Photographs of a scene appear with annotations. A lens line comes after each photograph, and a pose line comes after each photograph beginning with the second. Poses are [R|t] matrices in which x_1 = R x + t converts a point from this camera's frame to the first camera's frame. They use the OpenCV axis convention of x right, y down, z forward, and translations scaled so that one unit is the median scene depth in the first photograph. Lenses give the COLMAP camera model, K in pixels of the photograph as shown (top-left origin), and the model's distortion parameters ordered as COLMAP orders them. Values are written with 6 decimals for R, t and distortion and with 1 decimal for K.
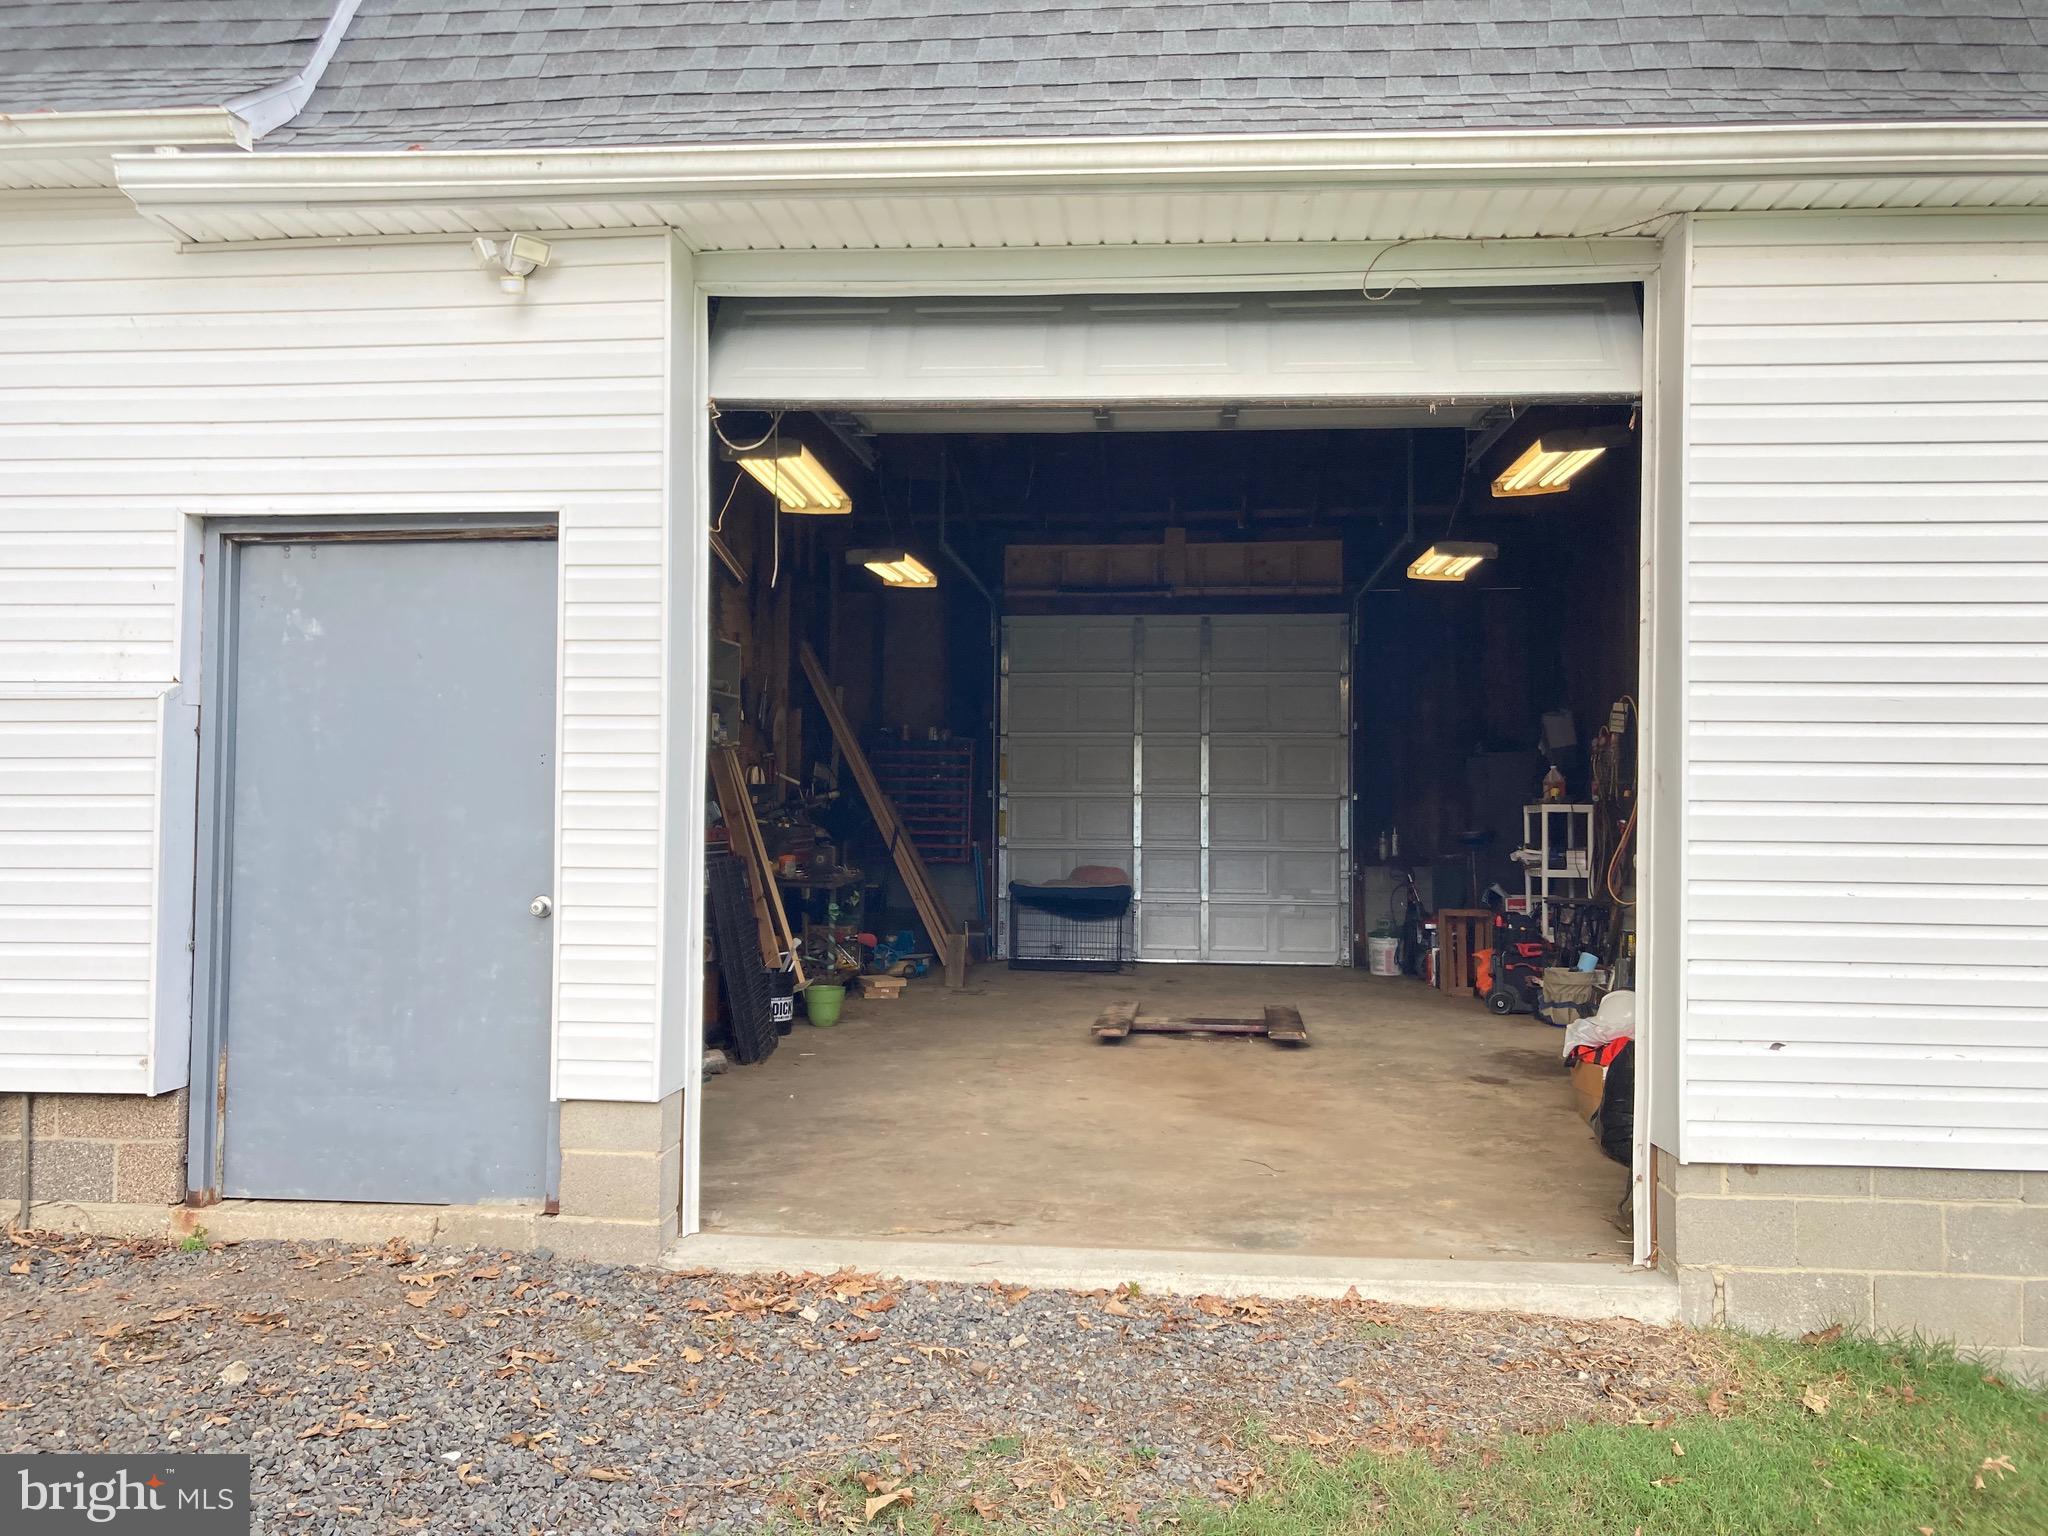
lens RADIAL K [[1659.6, 0, 1024.0], [0, 1659.6, 768.0], [0, 0, 1]] dist [0.009296, 0.006893]
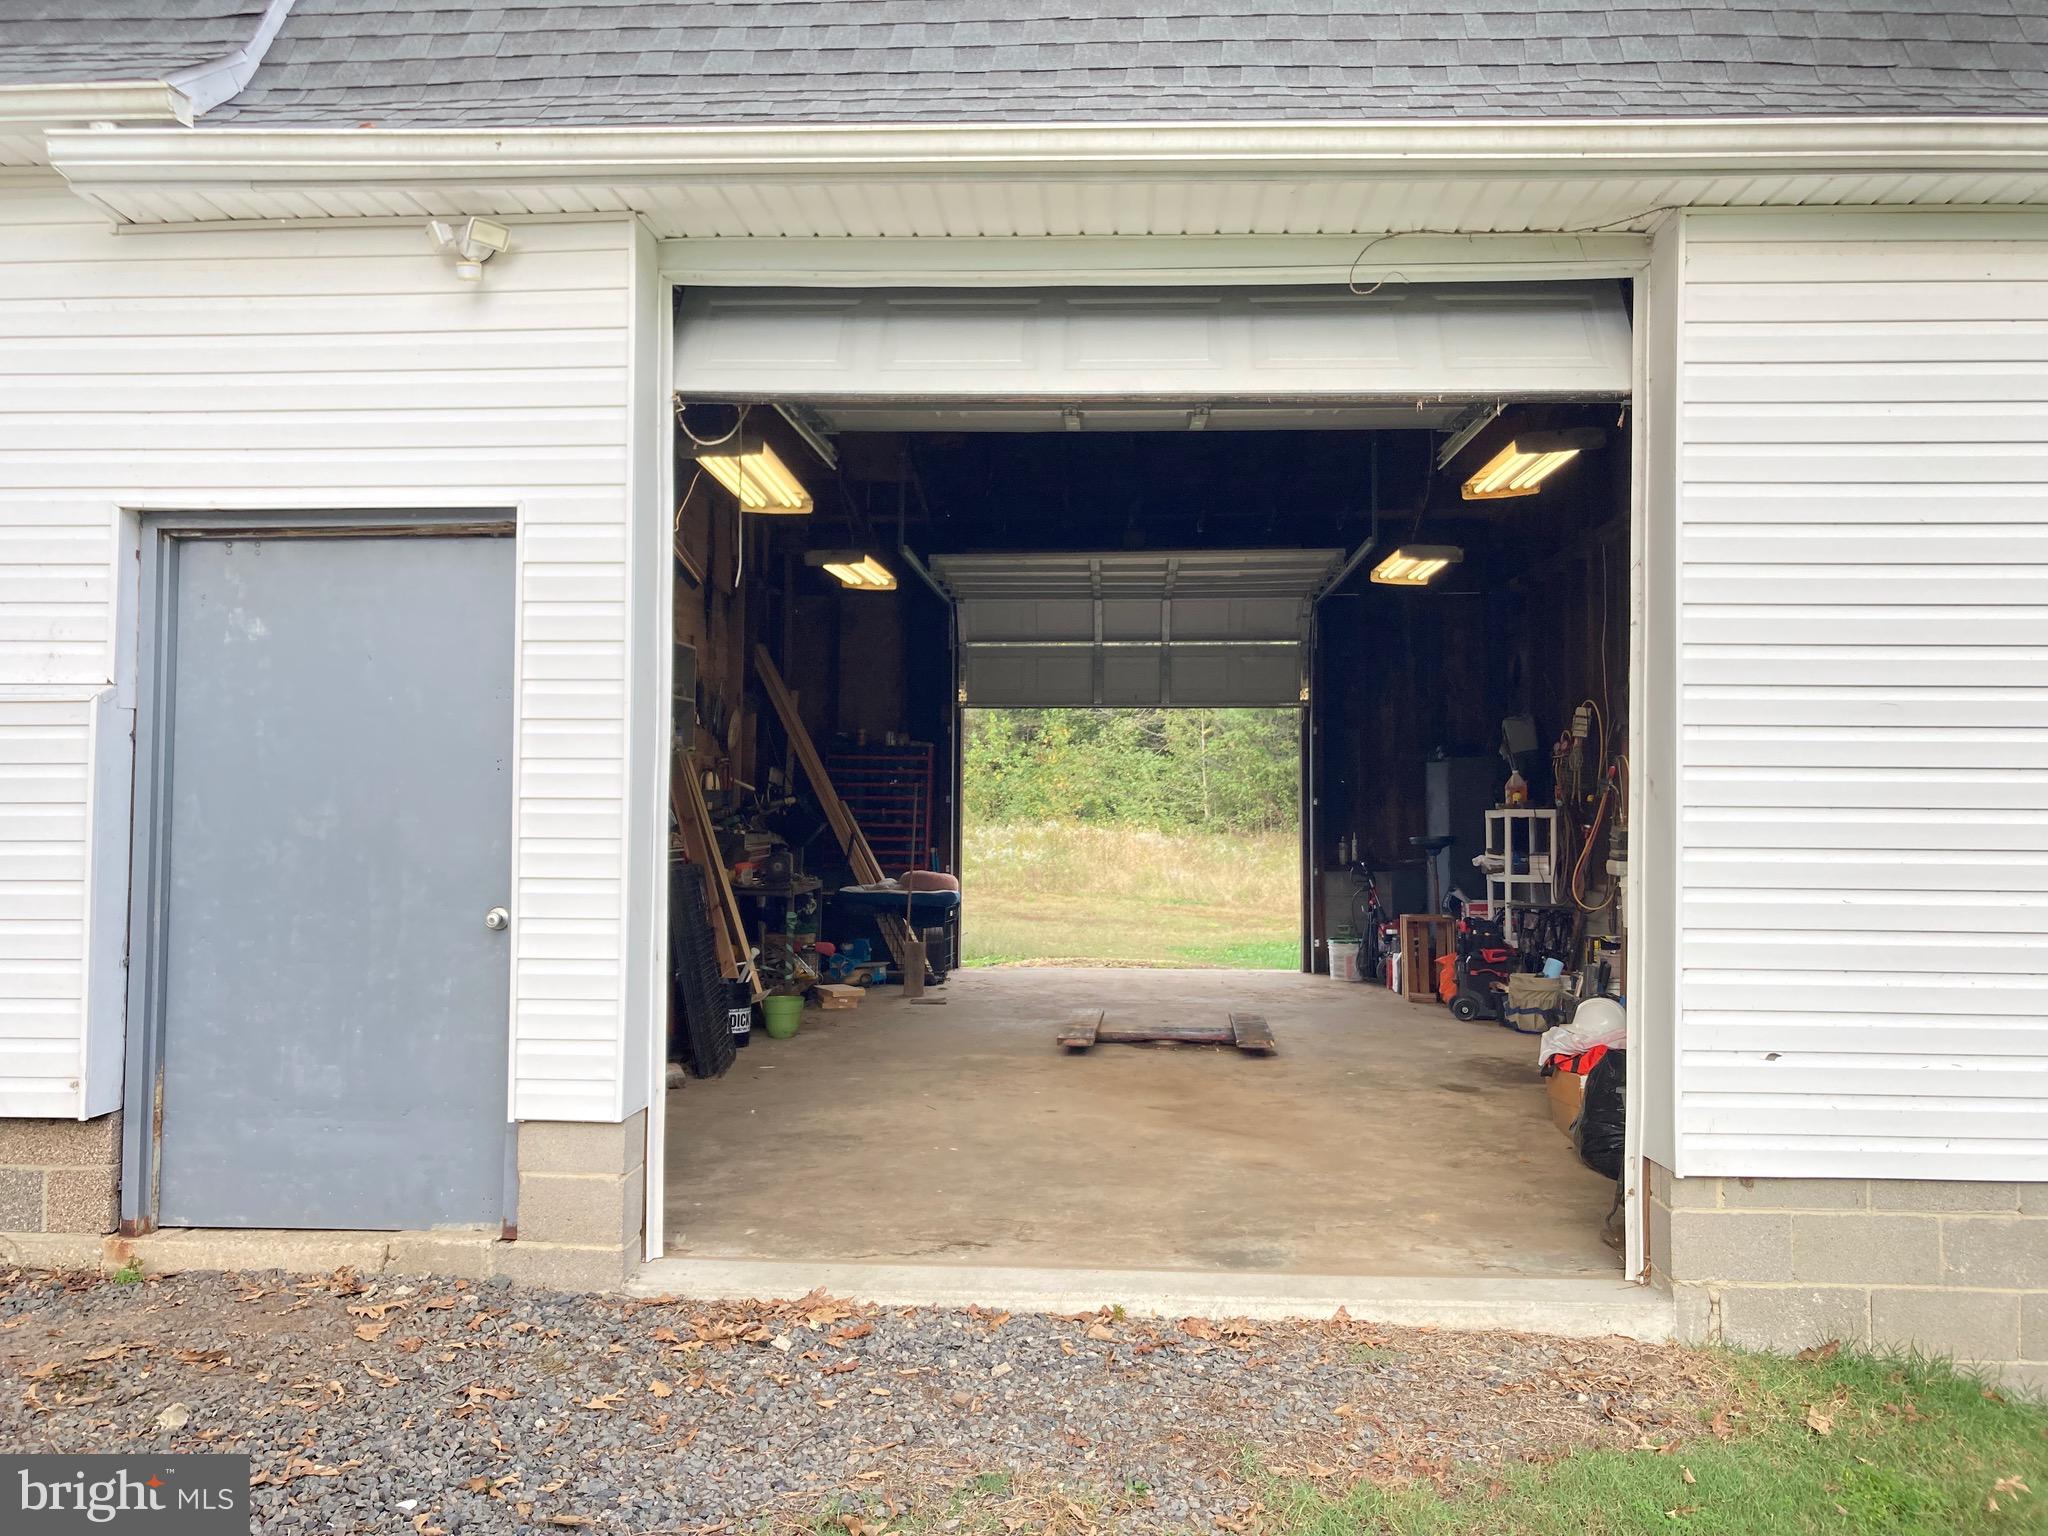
lens RADIAL K [[1658.3, 0, 1026.7], [0, 1658.3, 762.8], [0, 0, 1]] dist [0.006774, 0.010192]
pose [[0.999408, -0.000760, 0.034391, -0.019267], [0.000970, 0.999981, -0.006087, -0.000435], [-0.034386, 0.006117, 0.999390, 0.032953]]
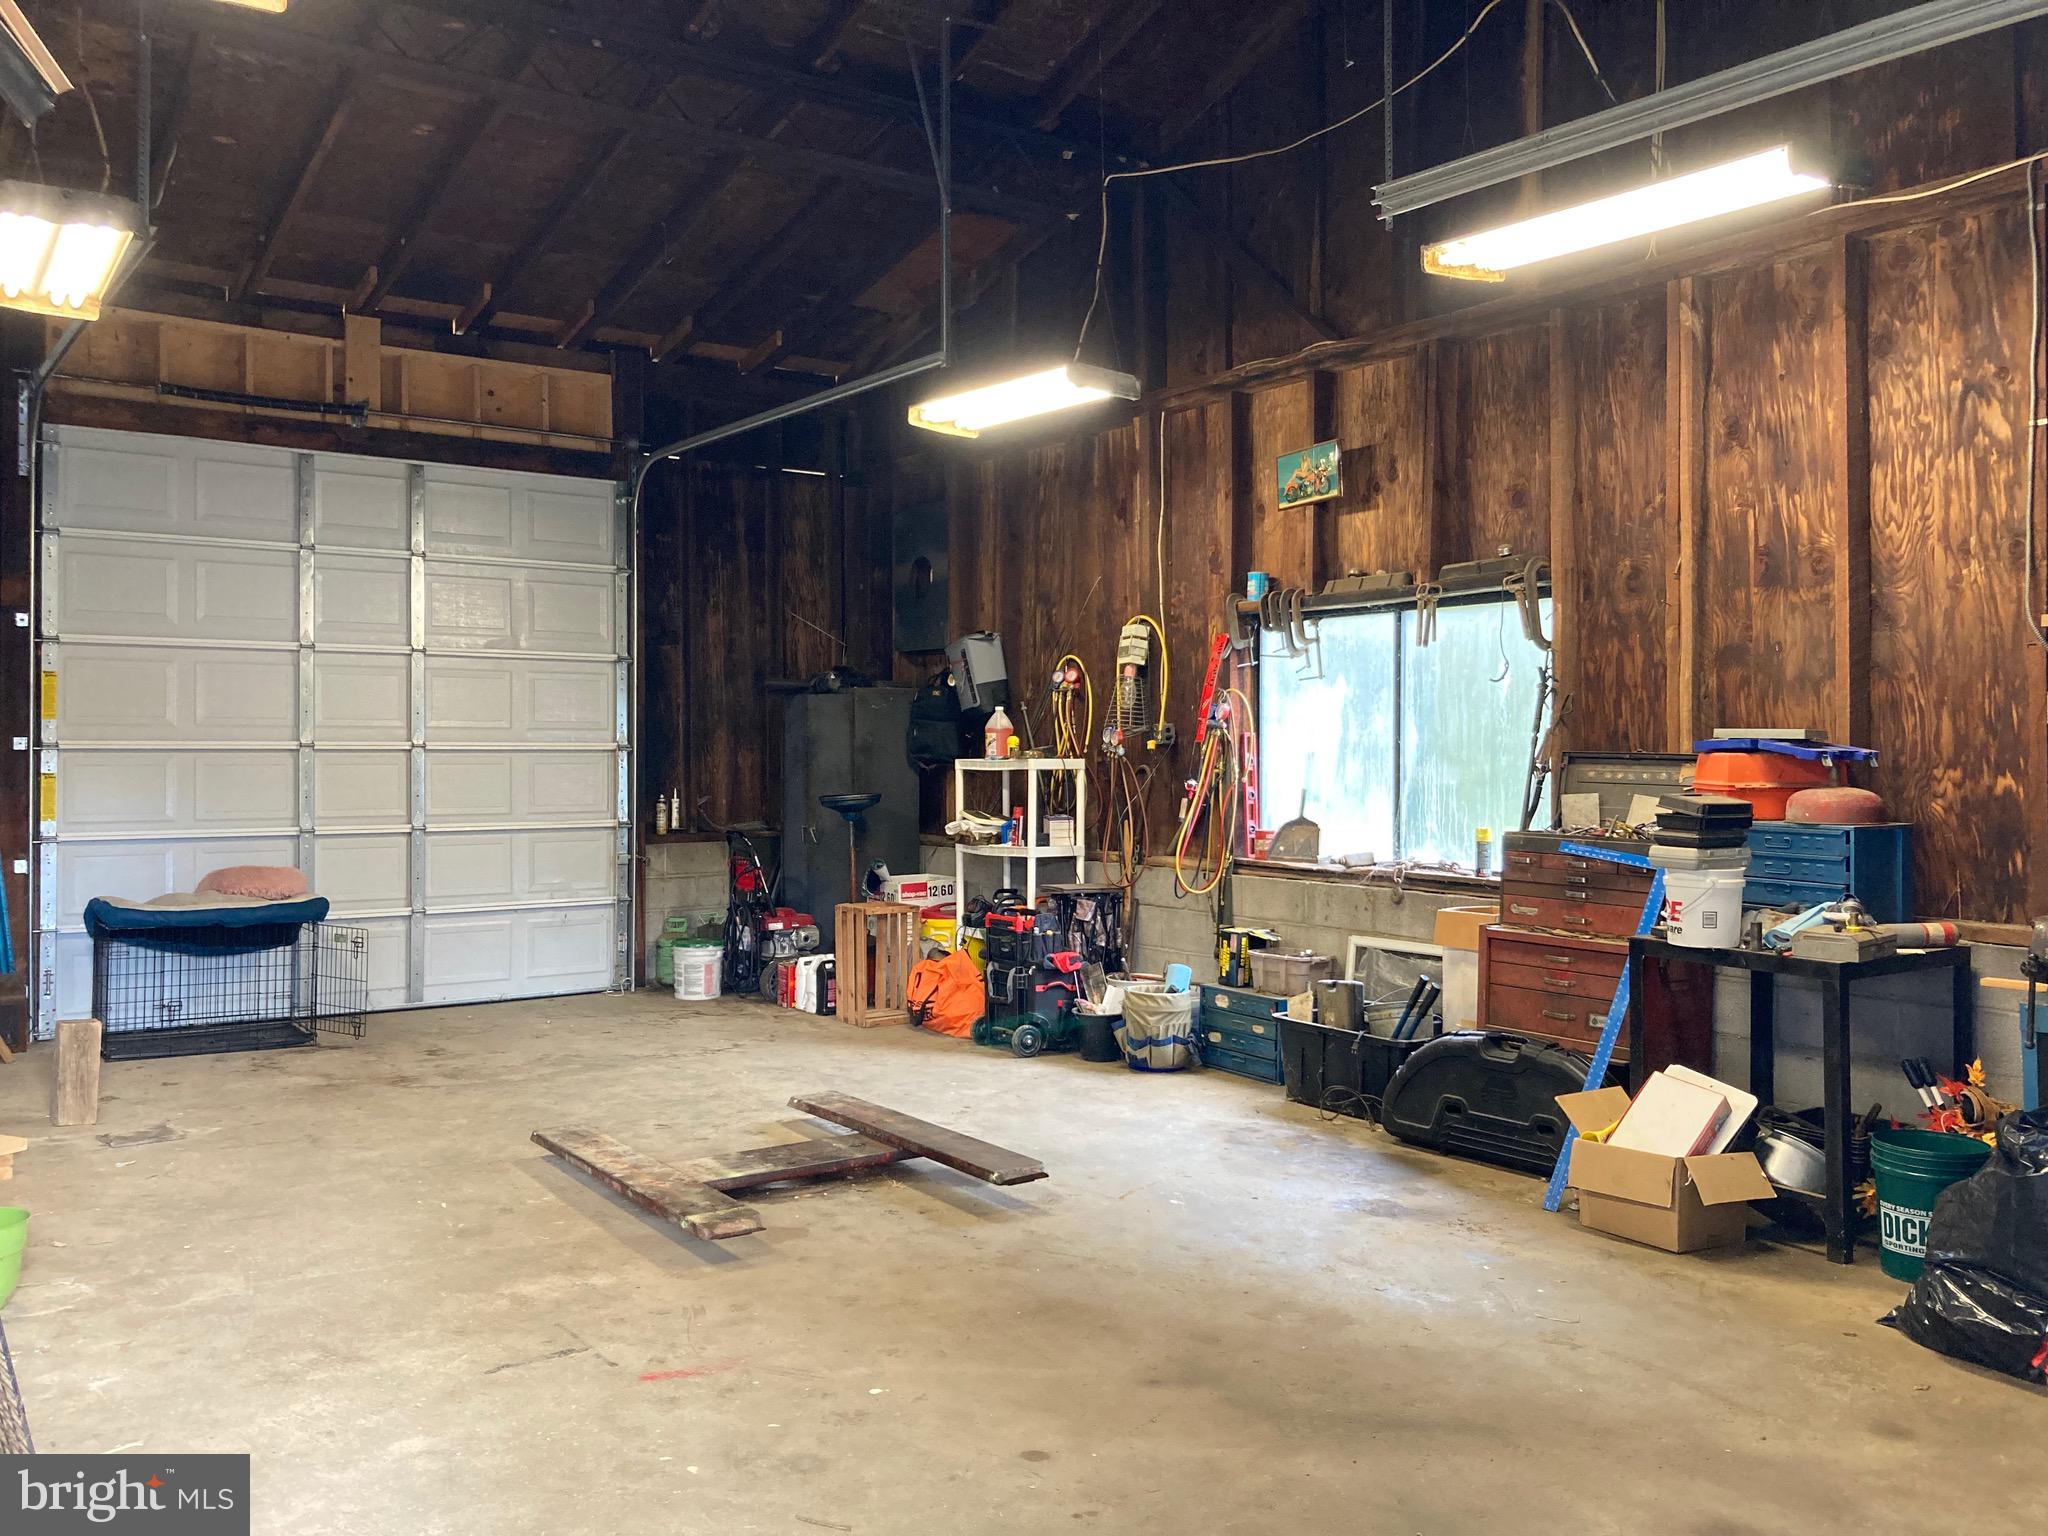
lens RADIAL K [[1659.6, 0, 1024.0], [0, 1659.6, 768.0], [0, 0, 1]] dist [0.009296, 0.006893]
pose [[0.749600, -0.013105, 0.661761, -0.369237], [-0.011337, 0.999403, 0.032632, 0.004378], [-0.661794, -0.031963, 0.749004, 0.969380]]
